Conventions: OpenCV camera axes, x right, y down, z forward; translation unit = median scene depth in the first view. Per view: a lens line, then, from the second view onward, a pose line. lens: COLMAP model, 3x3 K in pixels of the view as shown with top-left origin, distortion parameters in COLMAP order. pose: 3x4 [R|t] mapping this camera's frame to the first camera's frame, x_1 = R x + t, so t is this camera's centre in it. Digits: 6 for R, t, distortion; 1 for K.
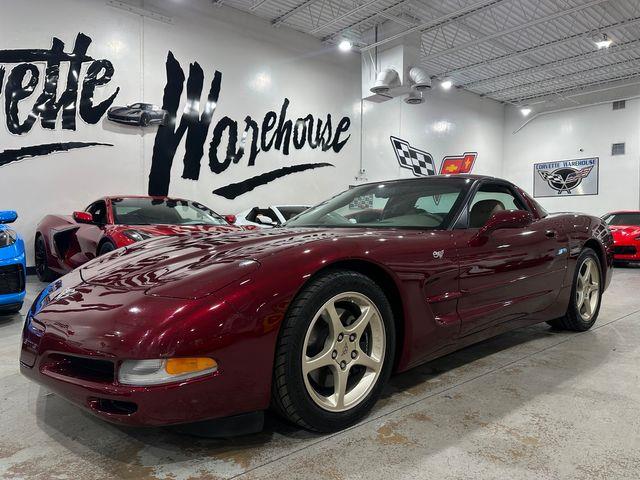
lens RADIAL K [[452.7, 0, 324.4], [0, 452.7, 236.4], [0, 0, 1]] dist [0.046330, -0.065585]
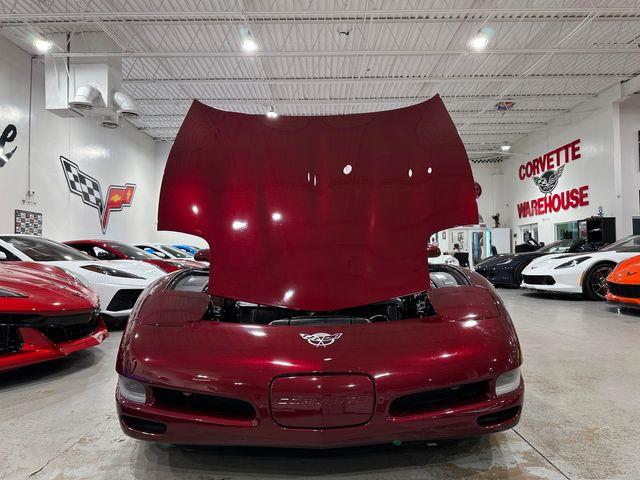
lens RADIAL K [[452.7, 0, 323.3], [0, 452.7, 241.4], [0, 0, 1]] dist [0.046330, -0.065585]
pose [[0.658768, 0.014783, 0.752201, -0.234425], [0.029563, 0.998526, -0.045514, -0.003987], [-0.751765, 0.052221, 0.657360, 0.076909]]
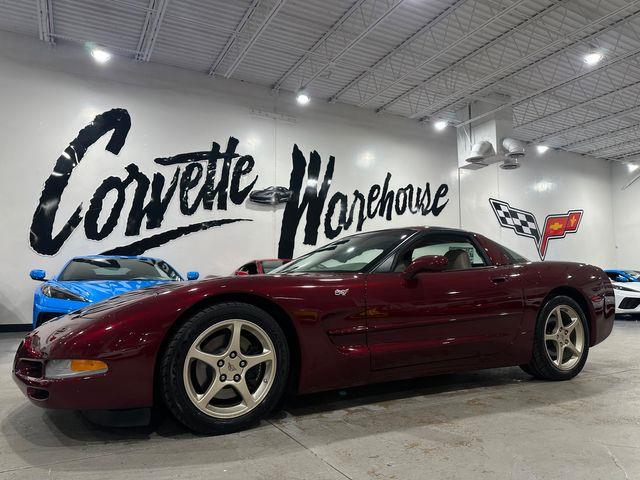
lens RADIAL K [[452.7, 0, 315.5], [0, 452.7, 239.8], [0, 0, 1]] dist [0.046330, -0.065585]
pose [[0.972622, -0.029712, -0.230484, -0.005275], [-0.000046, 0.991768, -0.128044, 0.011920], [0.232391, 0.124549, 0.964615, -0.131385]]
